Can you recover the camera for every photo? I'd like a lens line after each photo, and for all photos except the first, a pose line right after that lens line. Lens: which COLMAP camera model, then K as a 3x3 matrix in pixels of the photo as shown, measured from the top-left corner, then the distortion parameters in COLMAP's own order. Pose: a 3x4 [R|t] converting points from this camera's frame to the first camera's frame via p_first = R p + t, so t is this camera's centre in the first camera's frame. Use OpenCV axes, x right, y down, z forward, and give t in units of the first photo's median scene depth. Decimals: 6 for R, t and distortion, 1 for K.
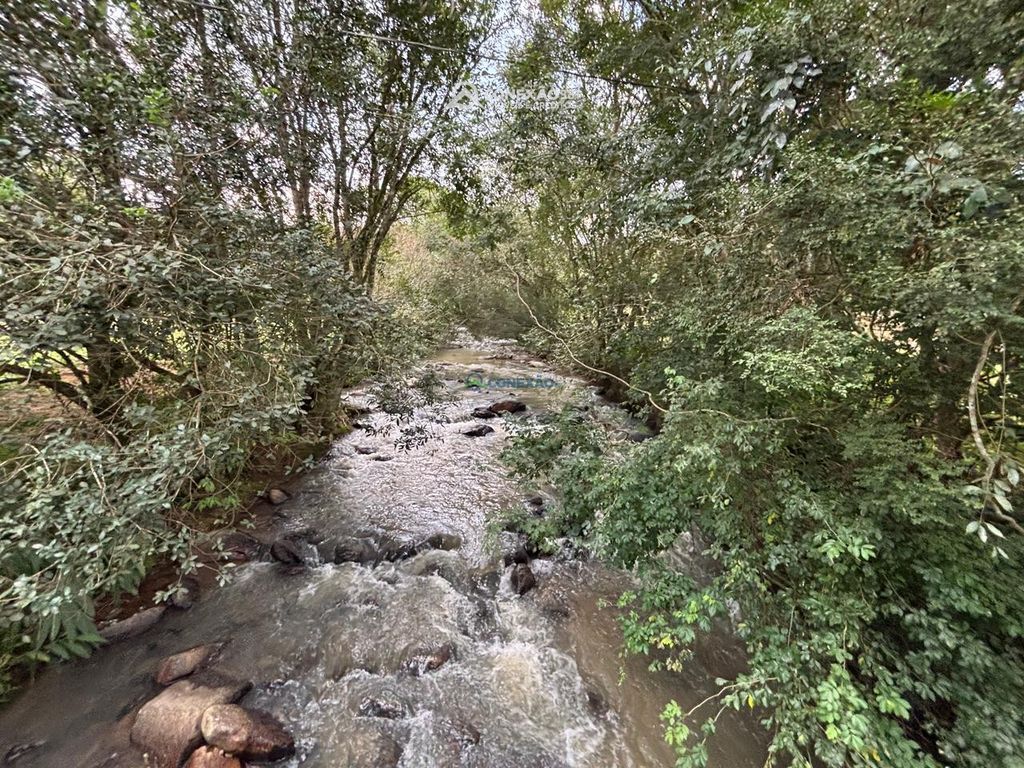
lens RADIAL K [[407.7, 0, 512.9], [0, 407.7, 385.1], [0, 0, 1]] dist [-0.002745, 0.001162]
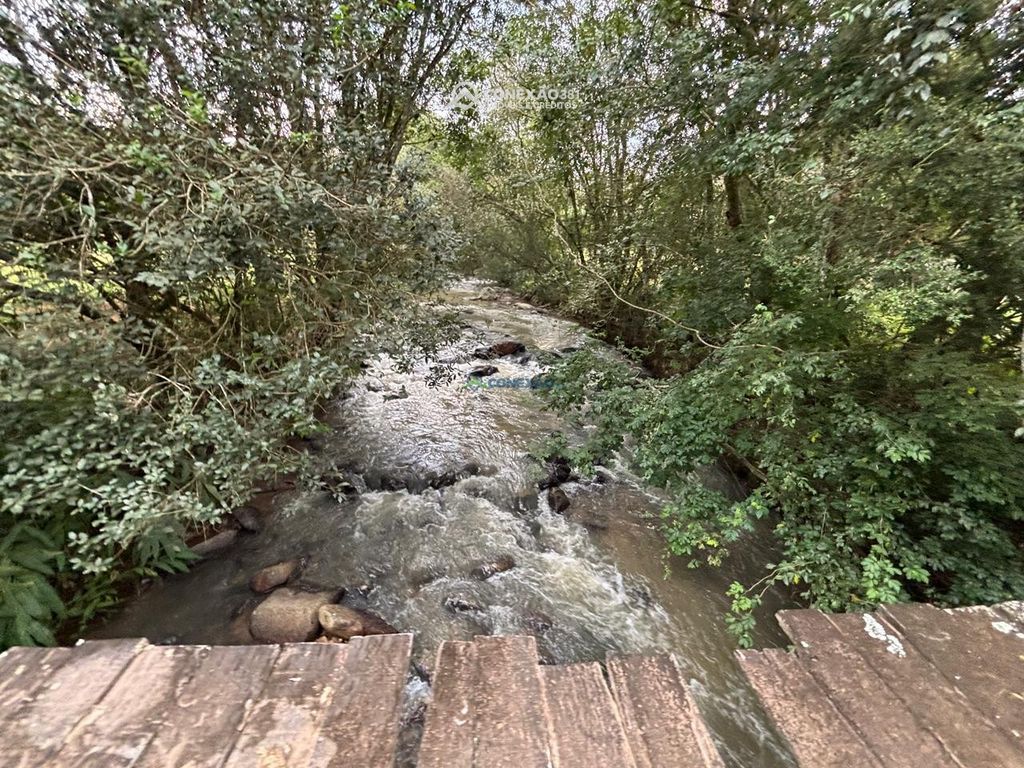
lens RADIAL K [[407.7, 0, 511.4], [0, 407.7, 383.8], [0, 0, 1]] dist [-0.002745, 0.001162]
pose [[0.997815, -0.002070, 0.066038, -0.347914], [-0.006870, 0.990841, 0.134856, 0.027393], [-0.065712, -0.135015, 0.988662, -0.082883]]
